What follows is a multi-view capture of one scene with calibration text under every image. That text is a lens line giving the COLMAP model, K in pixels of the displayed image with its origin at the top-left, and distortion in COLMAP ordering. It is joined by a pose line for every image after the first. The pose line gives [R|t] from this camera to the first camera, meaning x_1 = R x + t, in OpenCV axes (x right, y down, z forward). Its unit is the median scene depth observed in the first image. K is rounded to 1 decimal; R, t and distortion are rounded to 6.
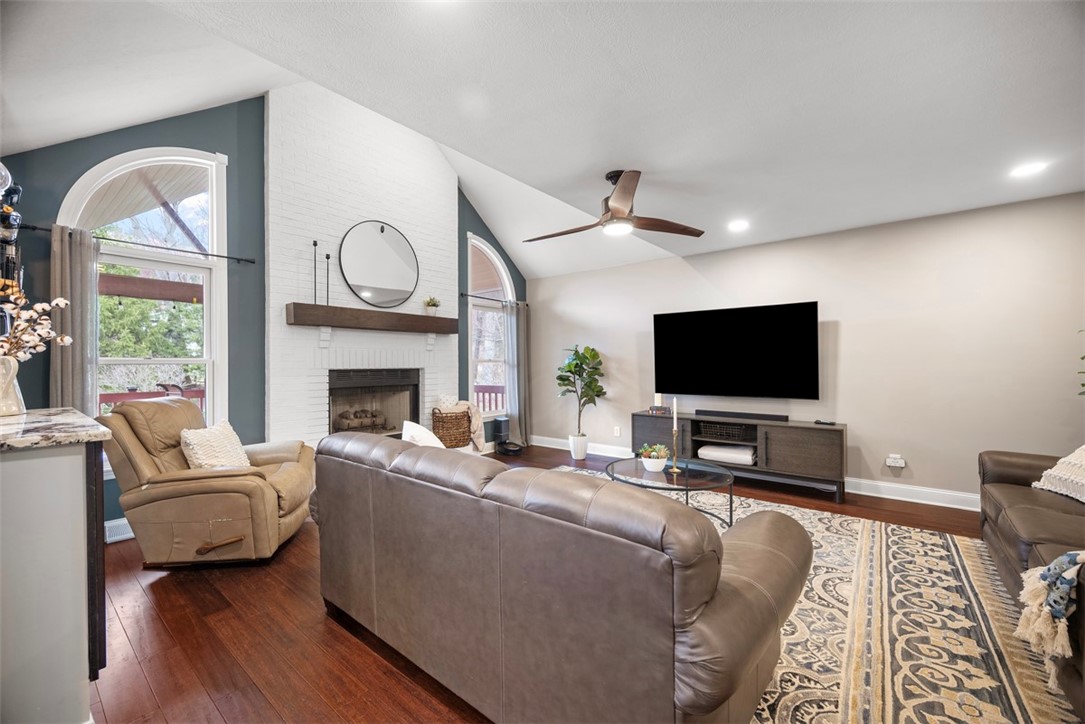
lens RADIAL K [[430.9, 0, 545.2], [0, 430.9, 361.7], [0, 0, 1]] dist [0.001356, -0.000007]
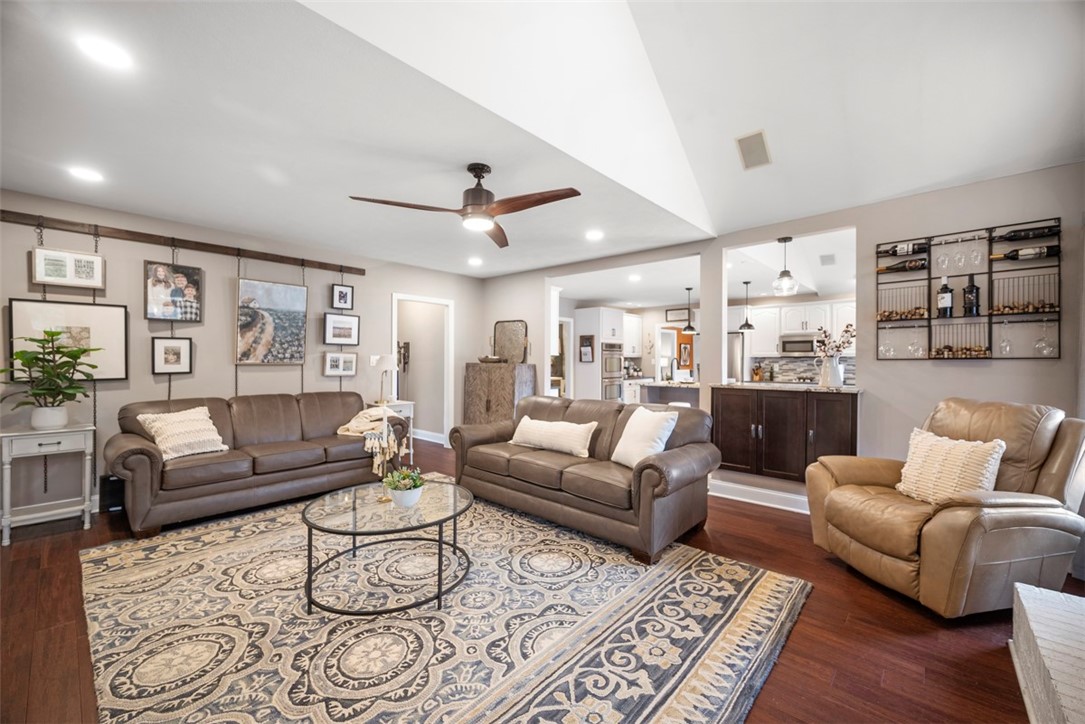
lens RADIAL K [[430.9, 0, 545.2], [0, 430.9, 361.7], [0, 0, 1]] dist [0.001356, -0.000007]
pose [[-0.998294, 0.000279, 0.058391, -0.021744], [0.000450, 0.999996, 0.002925, 0.000469], [-0.058389, 0.002946, -0.998290, 1.120349]]
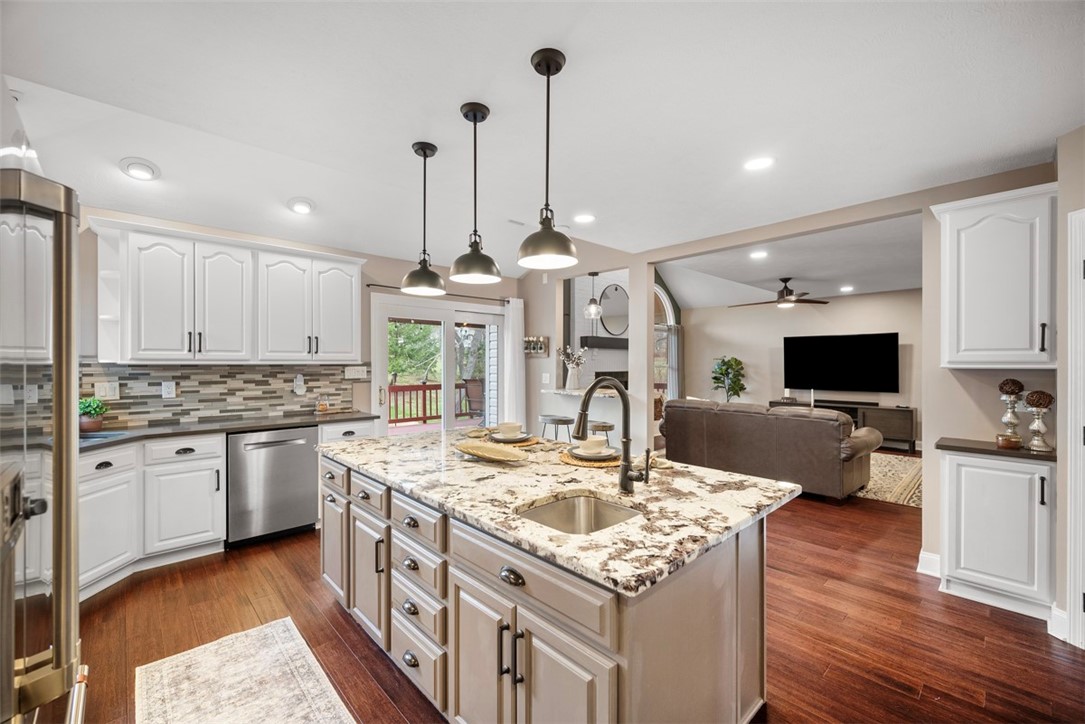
lens RADIAL K [[449.2, 0, 545.8], [0, 449.2, 360.4], [0, 0, 1]] dist [-0.001743, -0.000031]
pose [[0.990347, 0.004950, -0.138519, -0.378429], [-0.005157, 0.999986, -0.001134, -0.021721], [0.138512, 0.001837, 0.990359, -0.723692]]
